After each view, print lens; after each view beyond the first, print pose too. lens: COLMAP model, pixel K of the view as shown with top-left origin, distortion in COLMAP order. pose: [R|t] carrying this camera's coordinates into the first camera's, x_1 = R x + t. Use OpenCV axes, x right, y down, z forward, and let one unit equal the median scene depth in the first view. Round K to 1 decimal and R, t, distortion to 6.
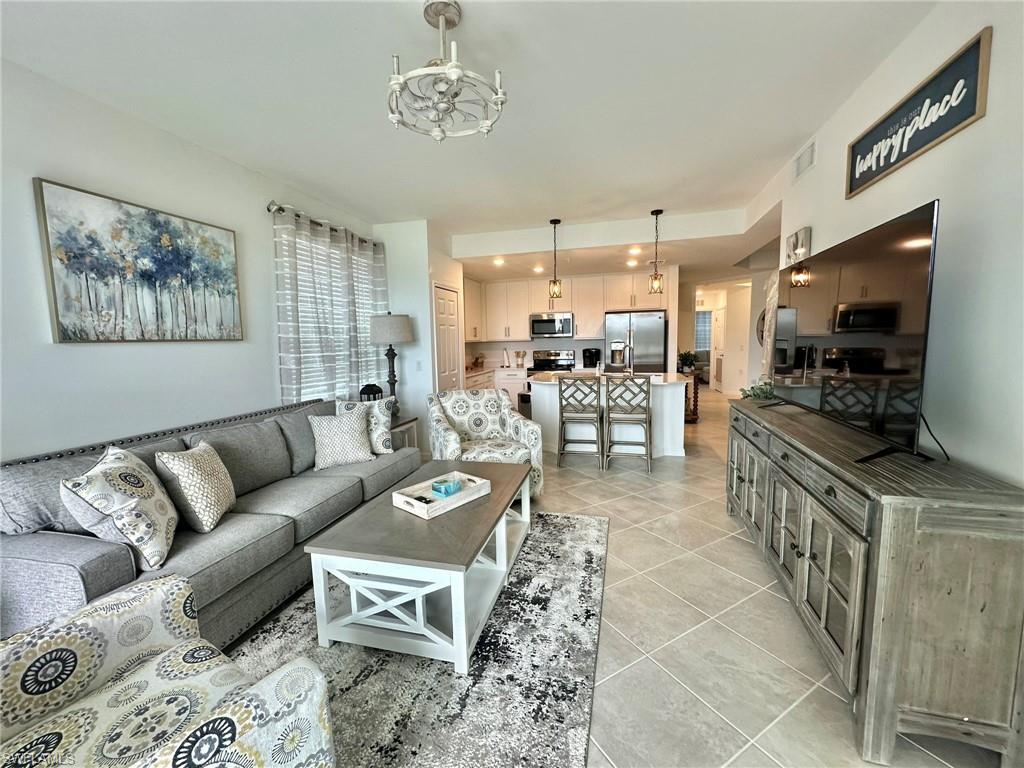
lens RADIAL K [[409.5, 0, 511.9], [0, 409.5, 380.1], [0, 0, 1]] dist [-0.002124, 0.000023]
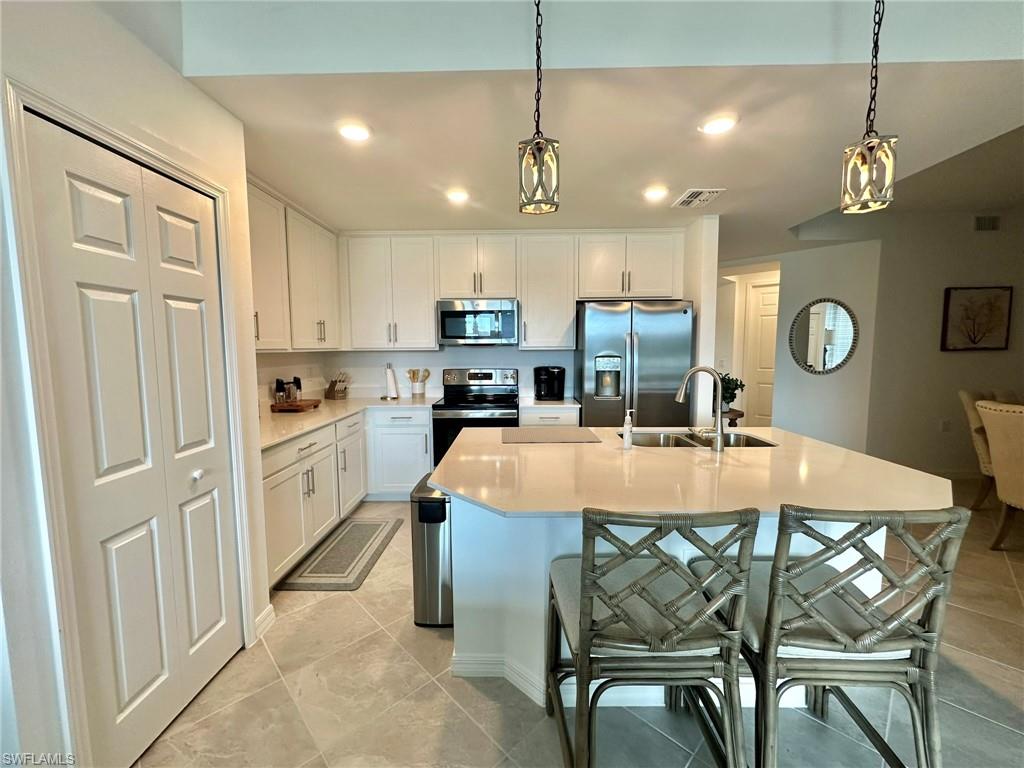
lens RADIAL K [[409.5, 0, 511.9], [0, 409.5, 380.1], [0, 0, 1]] dist [-0.002124, 0.000023]
pose [[0.970889, -0.001918, 0.239524, 0.011333], [0.007177, 0.999752, -0.021084, -0.046892], [-0.239424, 0.022189, 0.970661, 0.470846]]
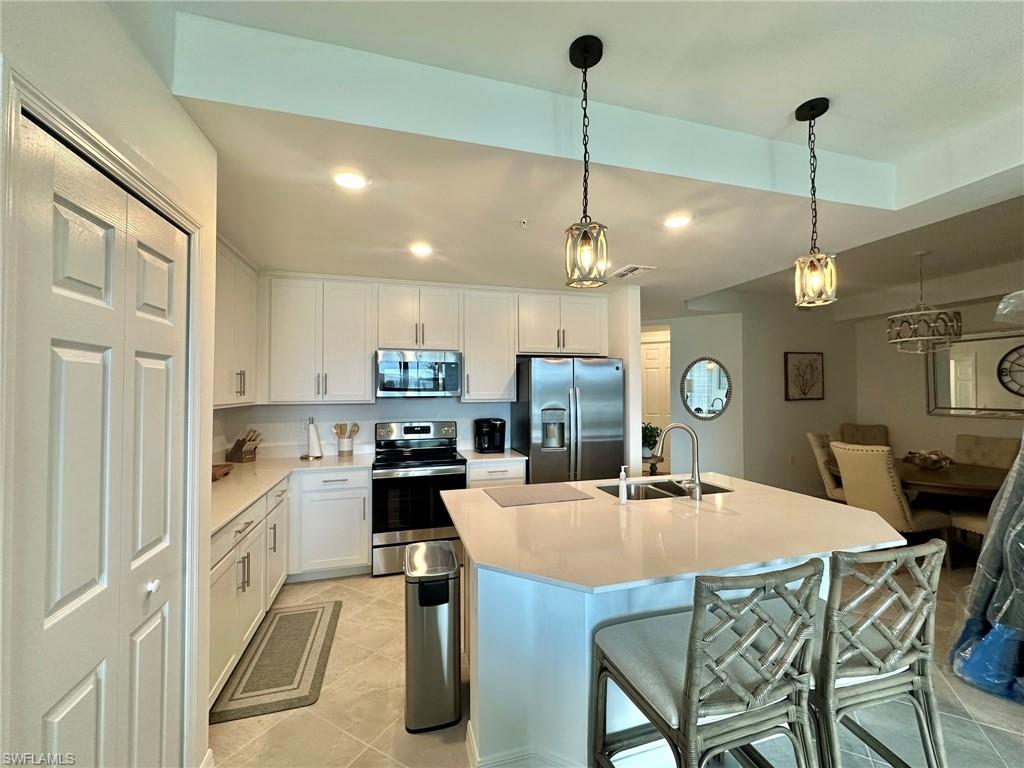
lens RADIAL K [[409.5, 0, 511.9], [0, 409.5, 380.1], [0, 0, 1]] dist [-0.002124, 0.000023]
pose [[0.859648, 0.032468, 0.509854, -0.063997], [0.034161, 0.992092, -0.120775, -0.060042], [-0.509744, 0.121241, 0.851741, 0.502346]]
